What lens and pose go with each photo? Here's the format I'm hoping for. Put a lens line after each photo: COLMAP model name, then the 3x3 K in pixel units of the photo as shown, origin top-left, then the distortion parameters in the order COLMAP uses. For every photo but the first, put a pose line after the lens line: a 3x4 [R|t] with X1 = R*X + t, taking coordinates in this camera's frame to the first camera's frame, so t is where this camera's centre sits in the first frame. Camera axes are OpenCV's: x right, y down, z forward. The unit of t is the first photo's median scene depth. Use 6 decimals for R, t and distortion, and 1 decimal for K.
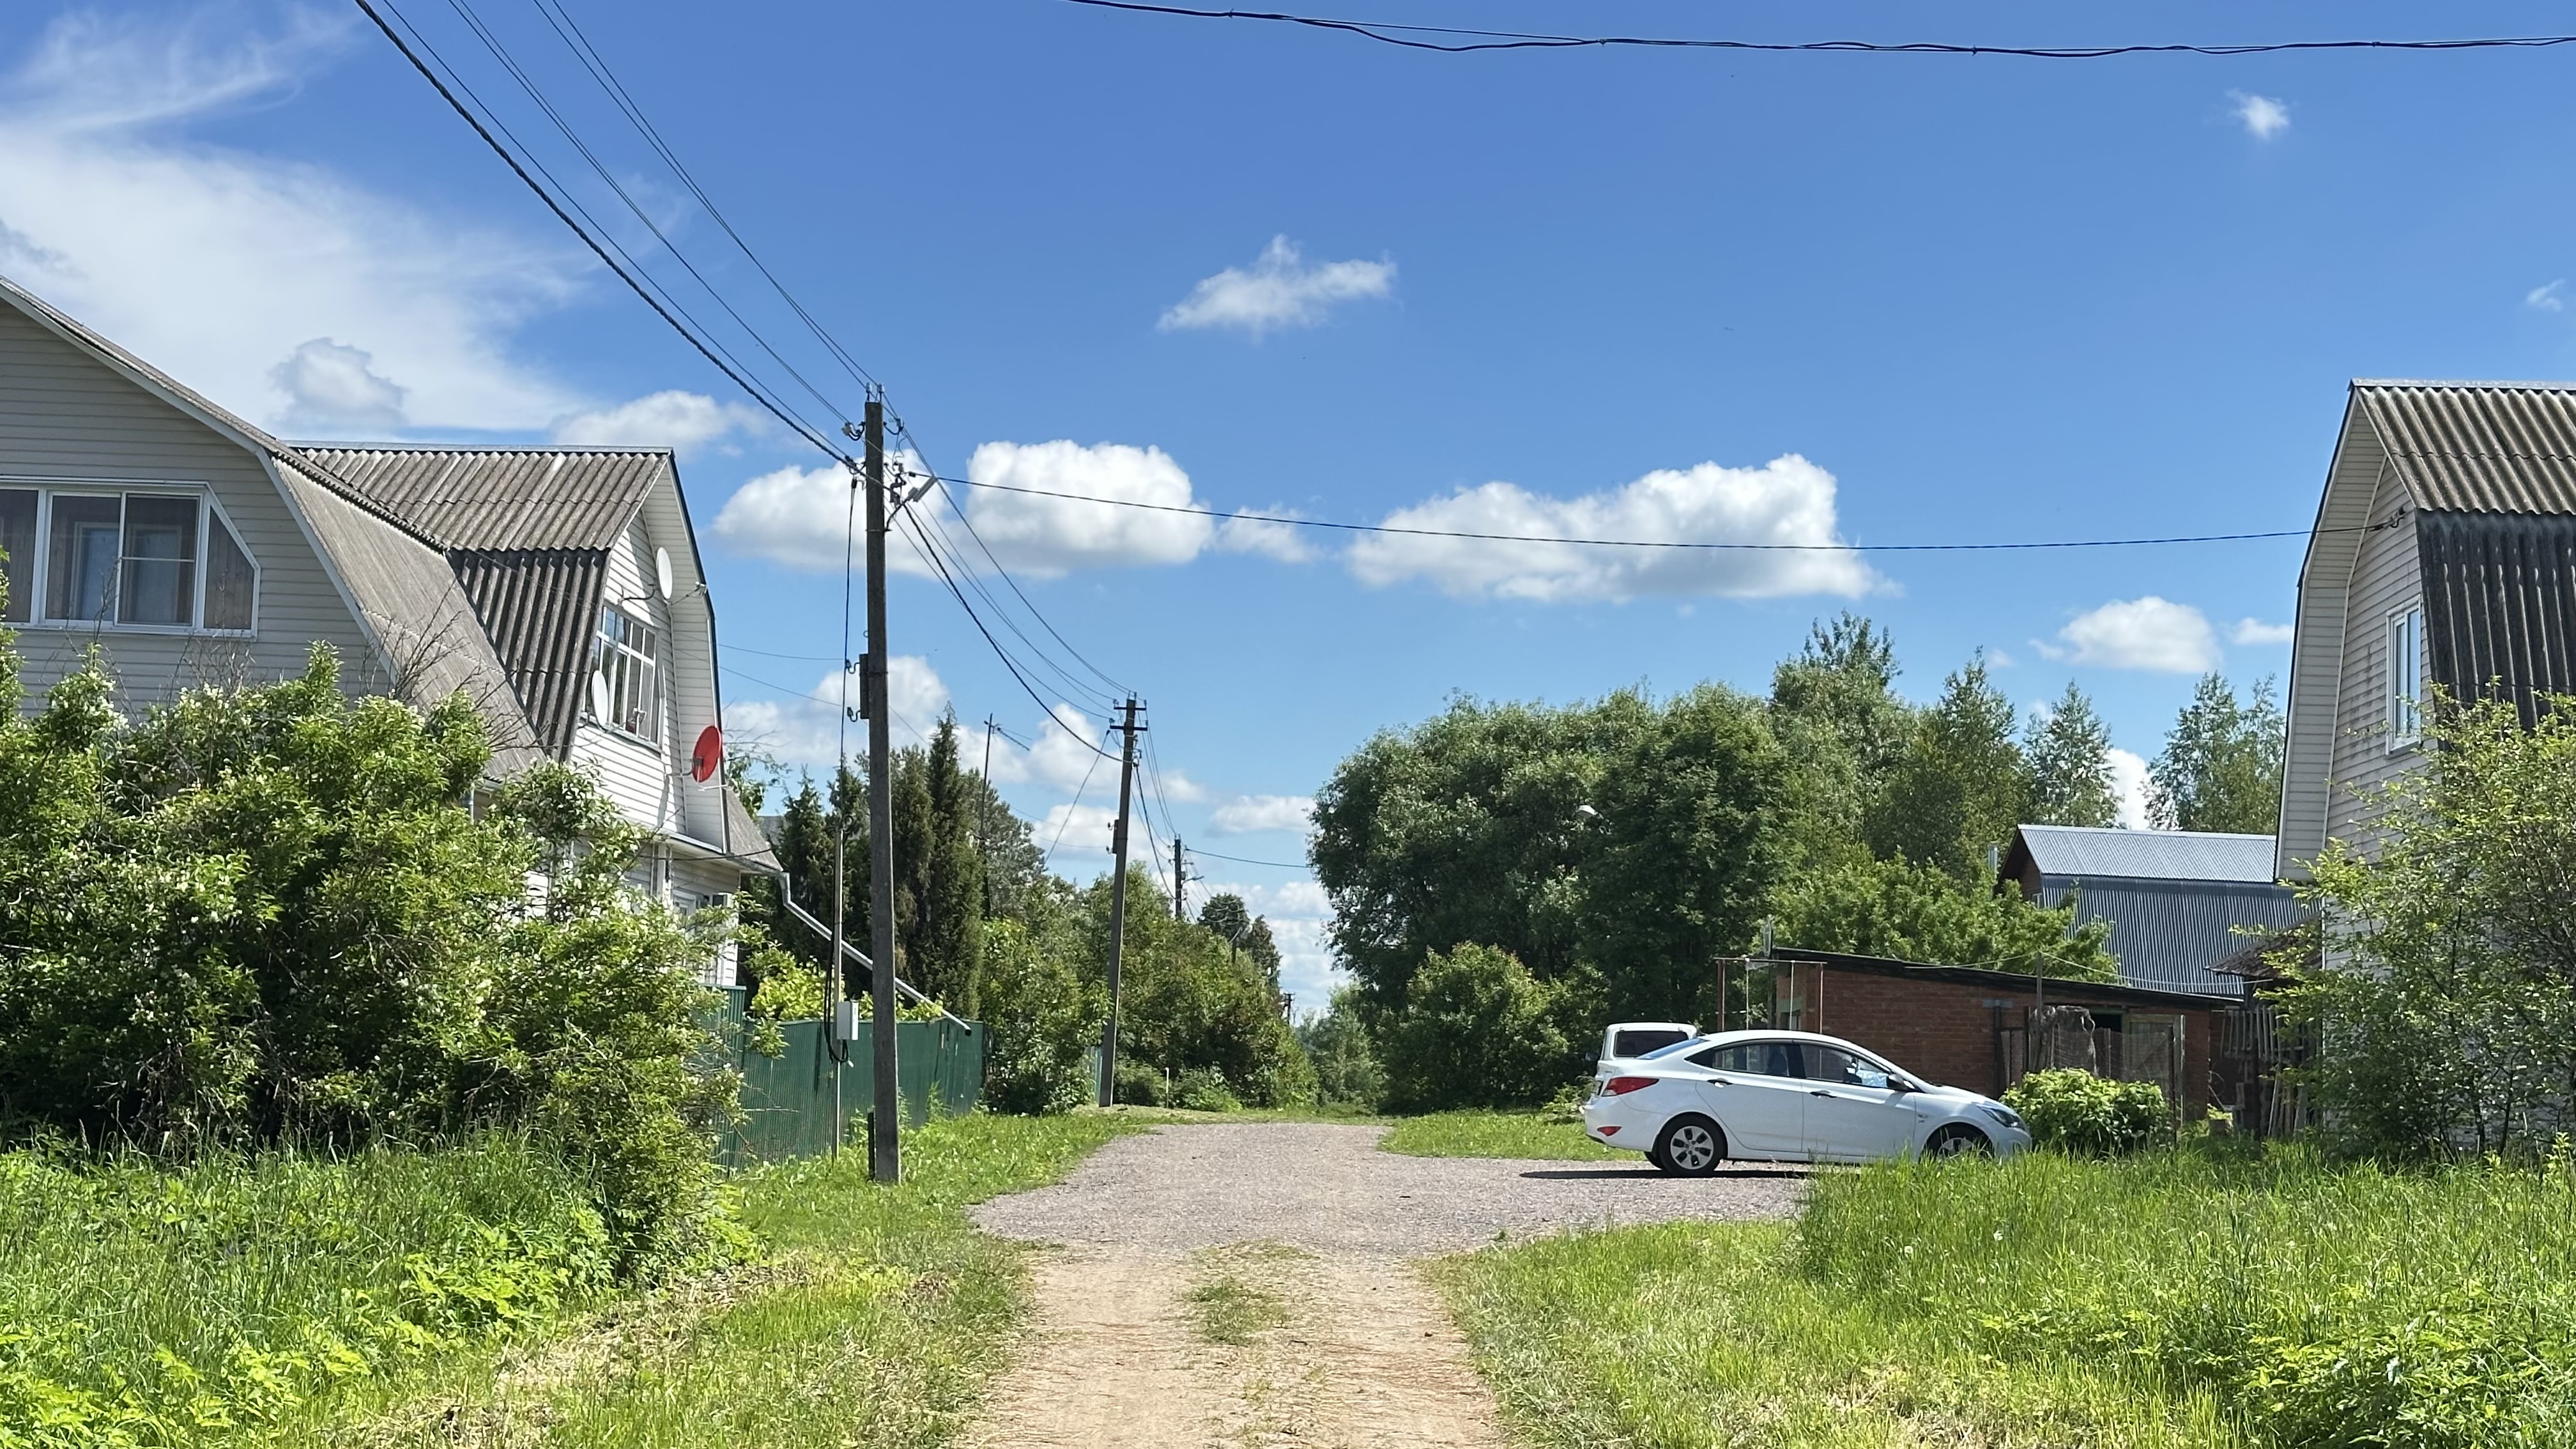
lens RADIAL K [[3630.1, 0, 1293.5], [0, 3630.1, 722.0], [0, 0, 1]] dist [0.051077, 0.000000]
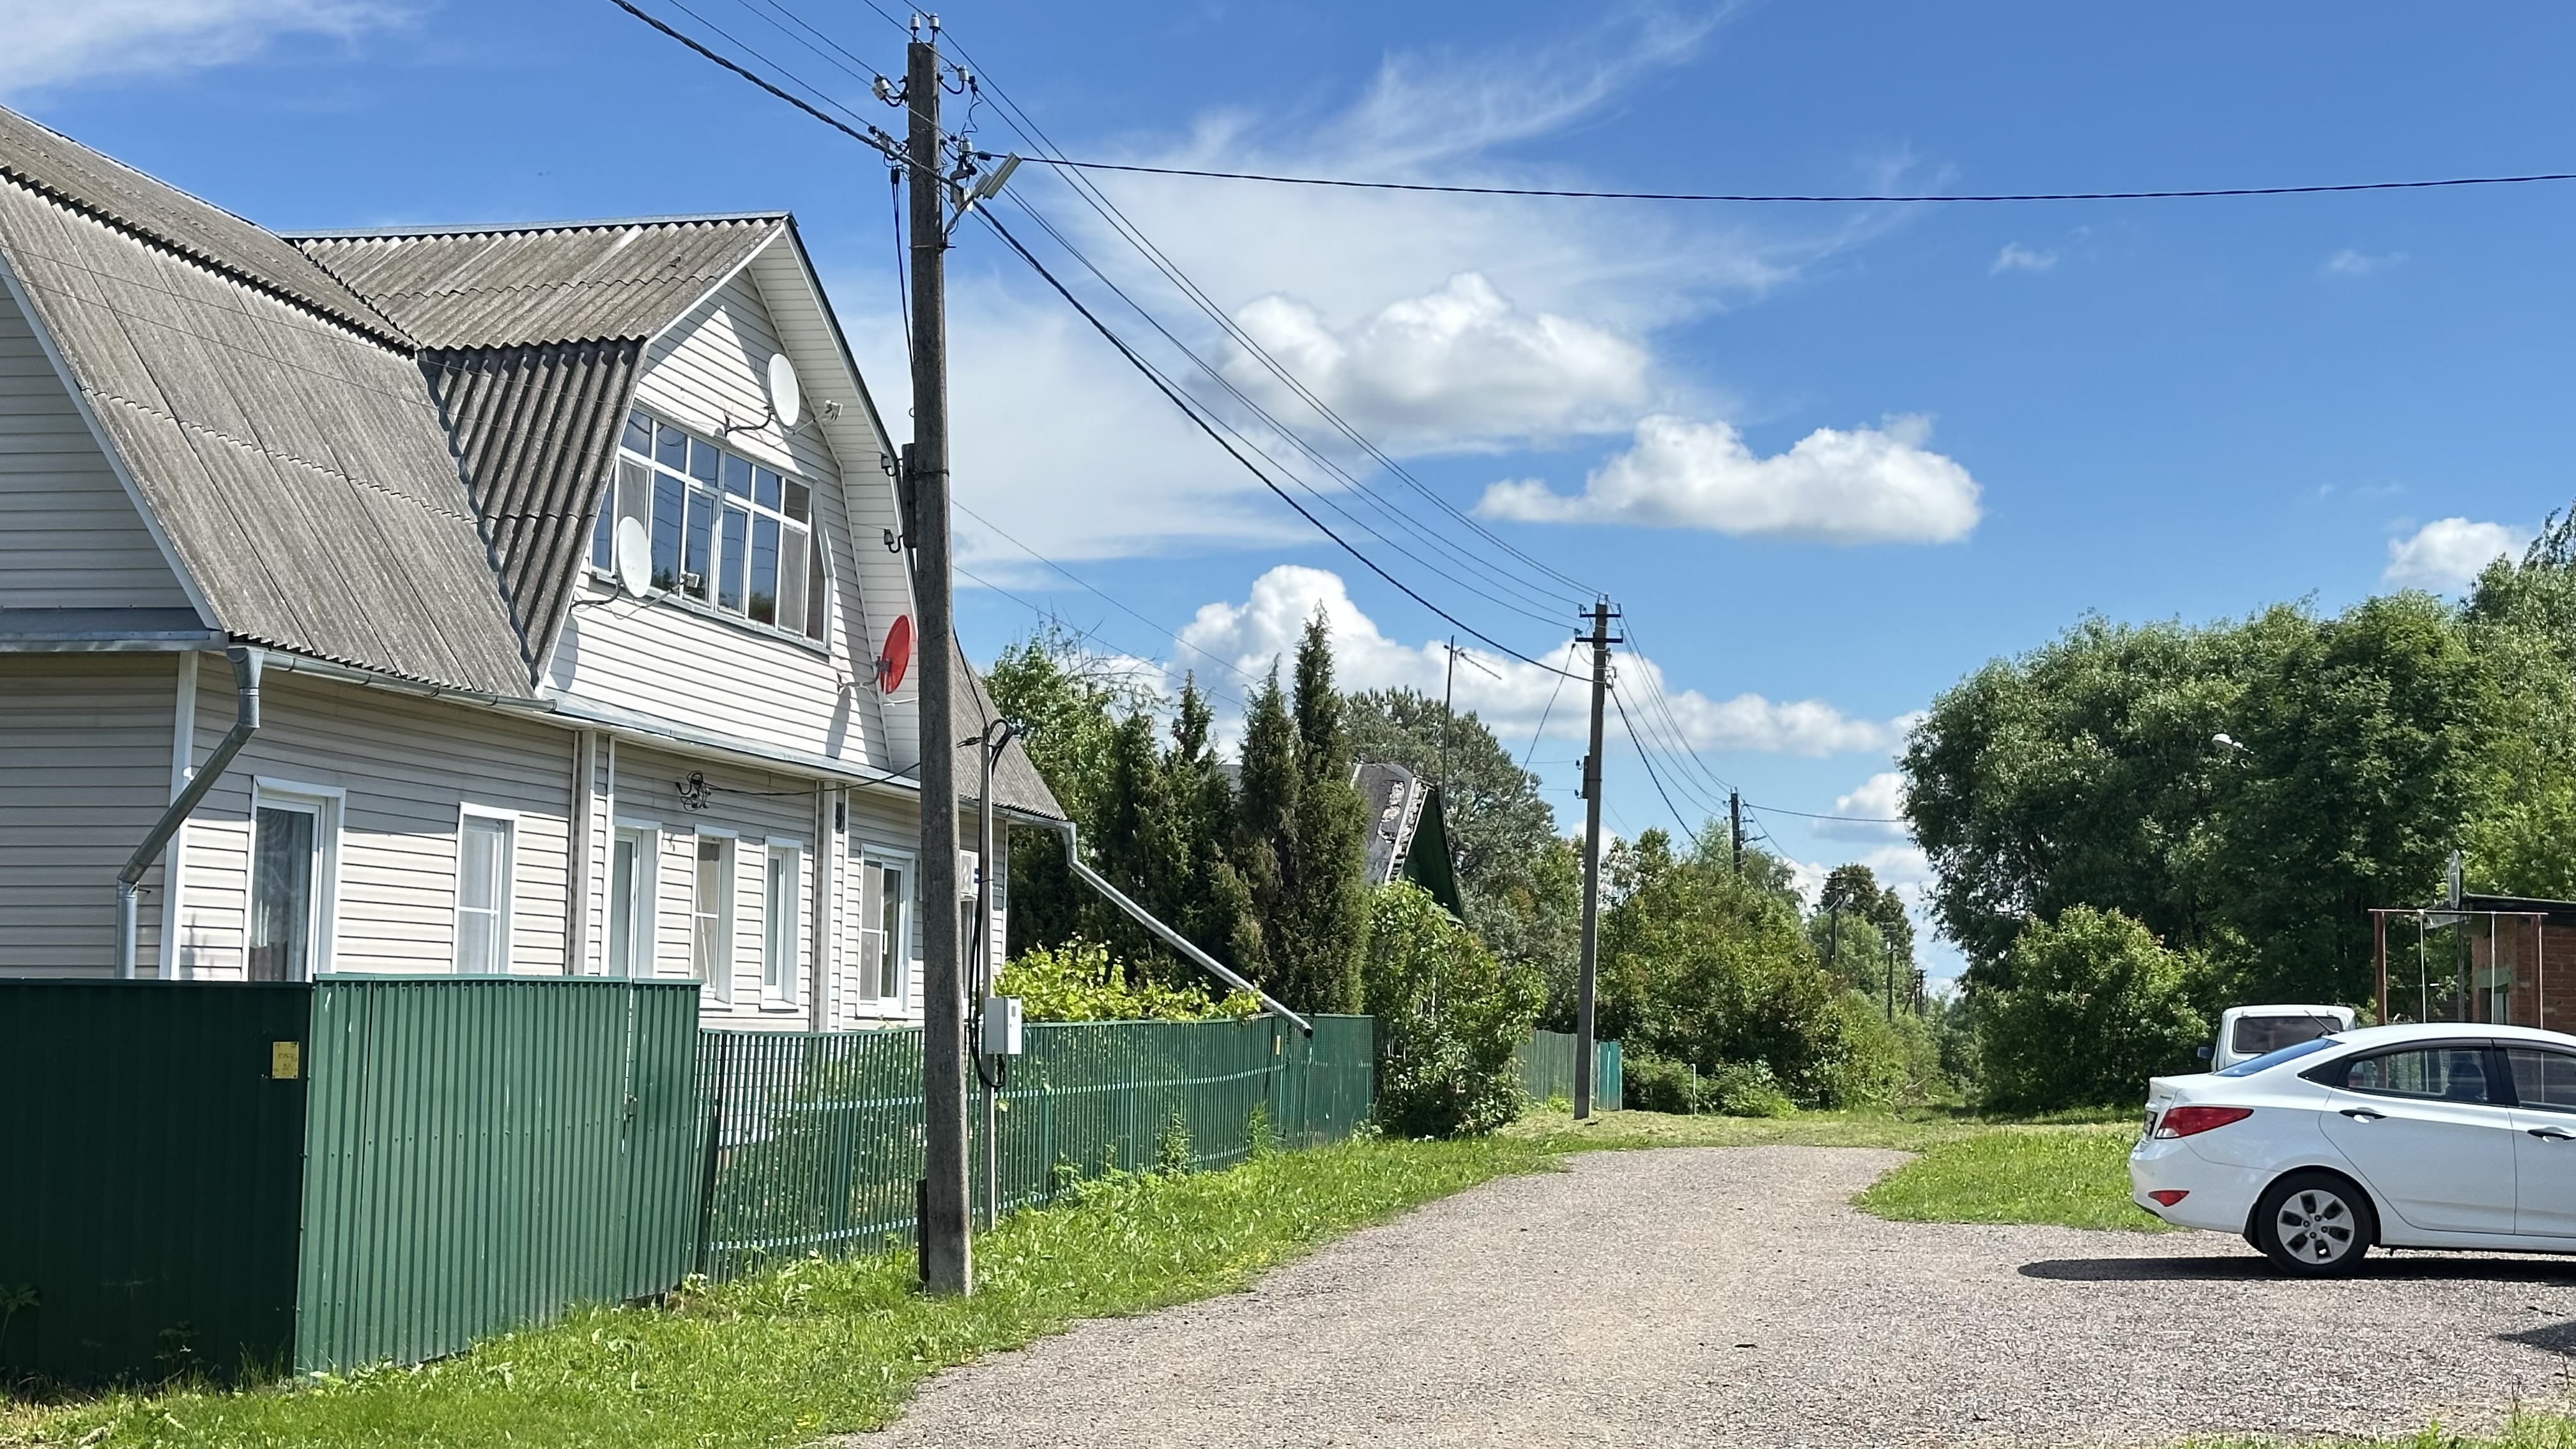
lens RADIAL K [[3630.1, 0, 1217.0], [0, 3630.1, 771.4], [0, 0, 1]] dist [0.051077, 0.000000]
pose [[0.979494, -0.027670, -0.199562, 0.029455], [0.031388, 0.999387, 0.015491, 0.015342], [0.199011, -0.021437, 0.979763, 0.206302]]
